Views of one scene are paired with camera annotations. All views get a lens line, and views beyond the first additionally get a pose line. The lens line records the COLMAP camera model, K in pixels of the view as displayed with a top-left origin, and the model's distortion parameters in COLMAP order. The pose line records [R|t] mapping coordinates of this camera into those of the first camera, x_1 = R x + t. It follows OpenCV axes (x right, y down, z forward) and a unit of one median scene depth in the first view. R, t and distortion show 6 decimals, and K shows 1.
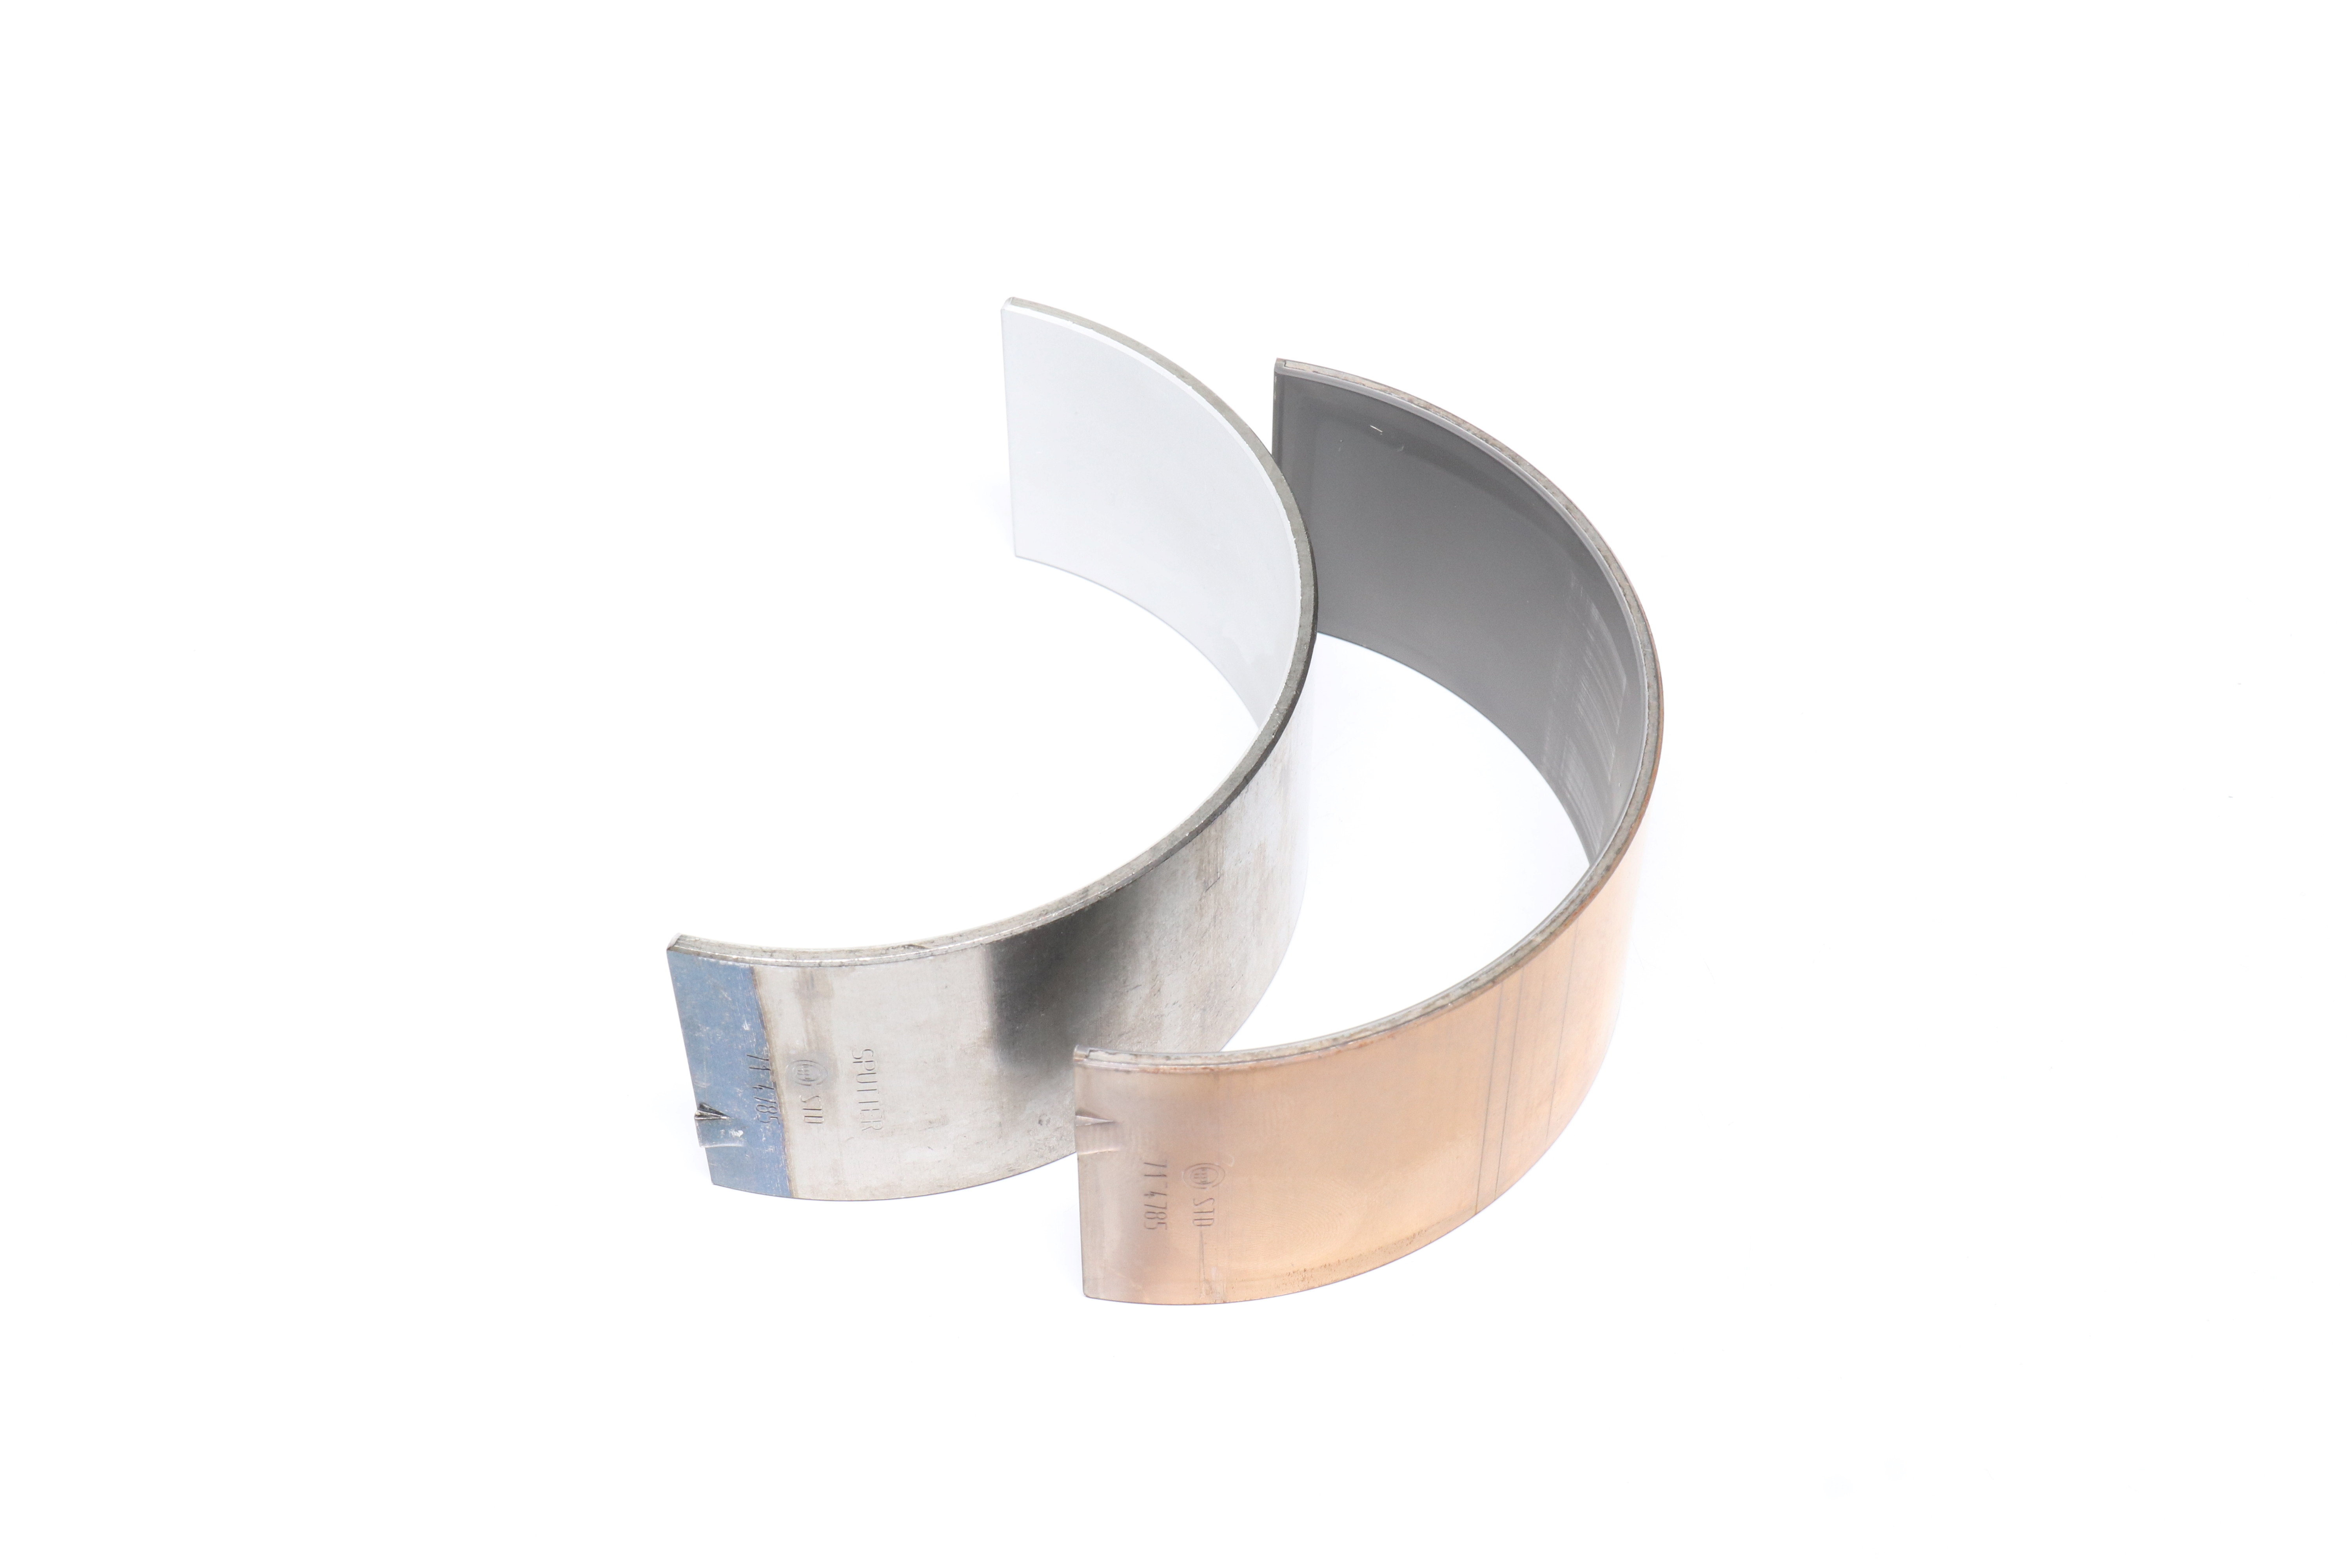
lens RADIAL K [[3572.2, 0, 1176.1], [0, 3572.2, 783.0], [0, 0, 1]] dist [-0.018698, 0.000000]
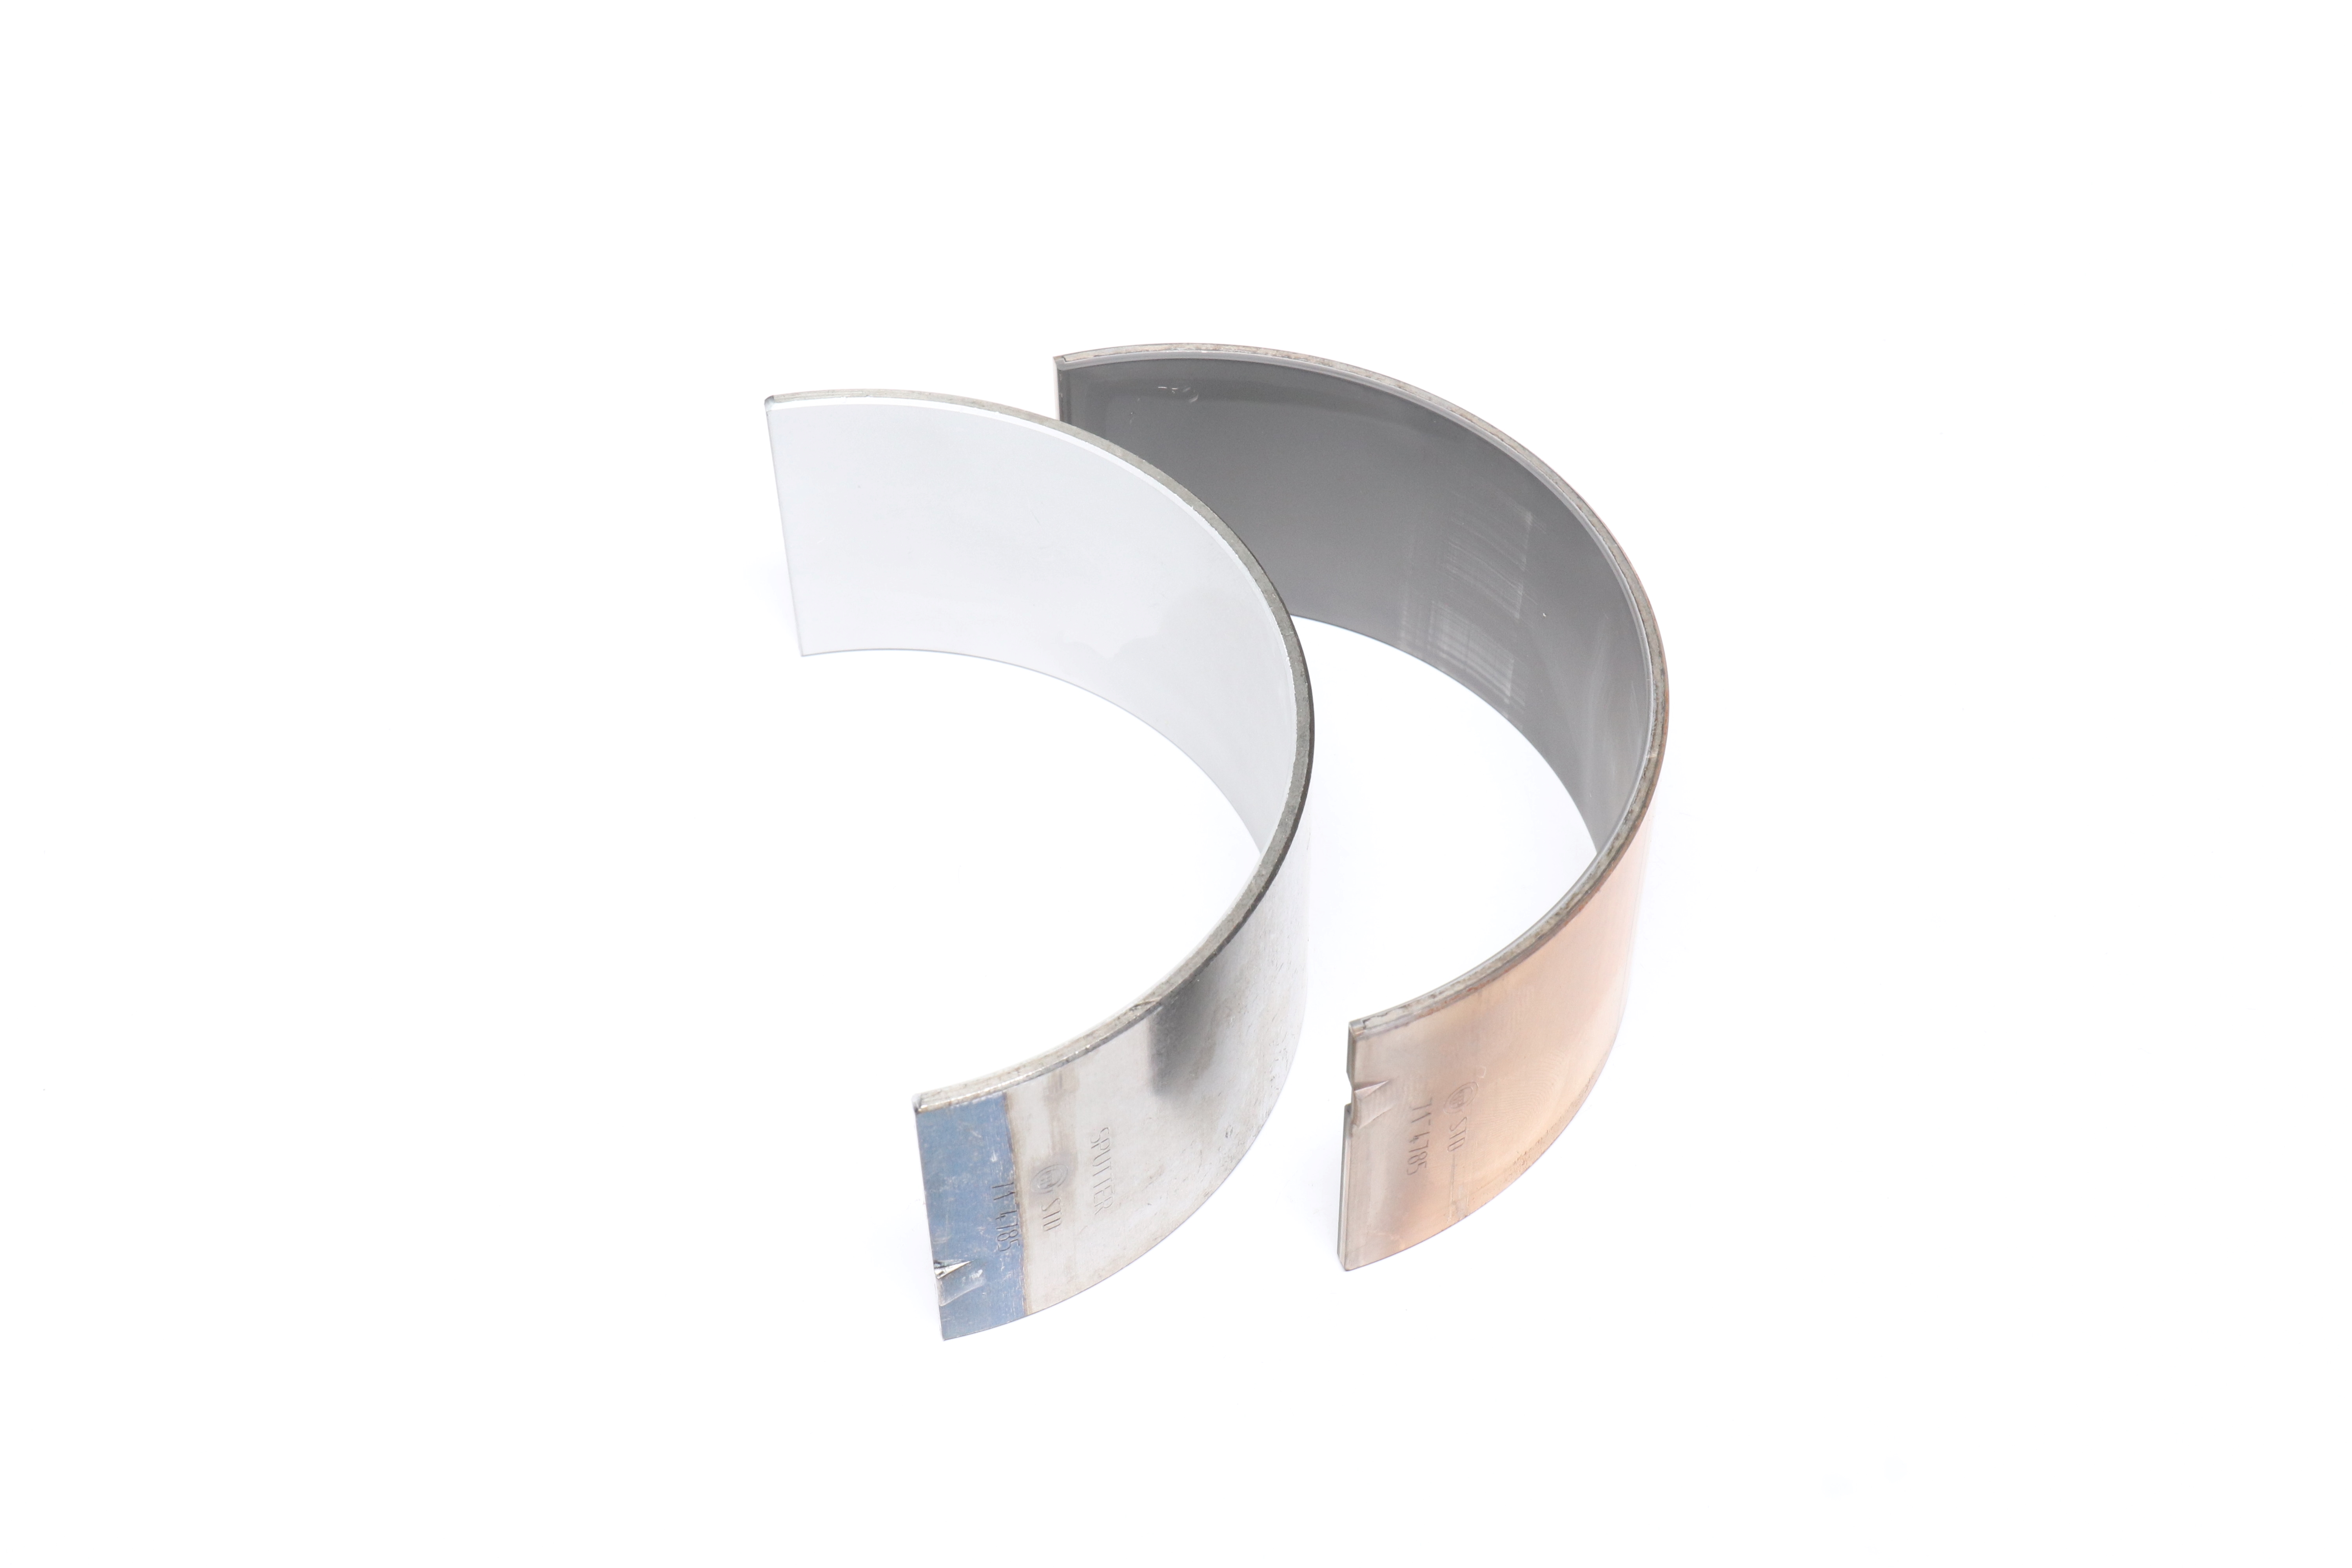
lens RADIAL K [[3572.2, 0, 1176.0], [0, 3572.2, 785.0], [0, 0, 1]] dist [-0.018698, 0.000000]
pose [[0.851018, -0.383646, 0.358586, -0.382376], [0.383244, 0.920568, 0.075364, -0.078032], [-0.359015, 0.073290, 0.930450, 0.073127]]
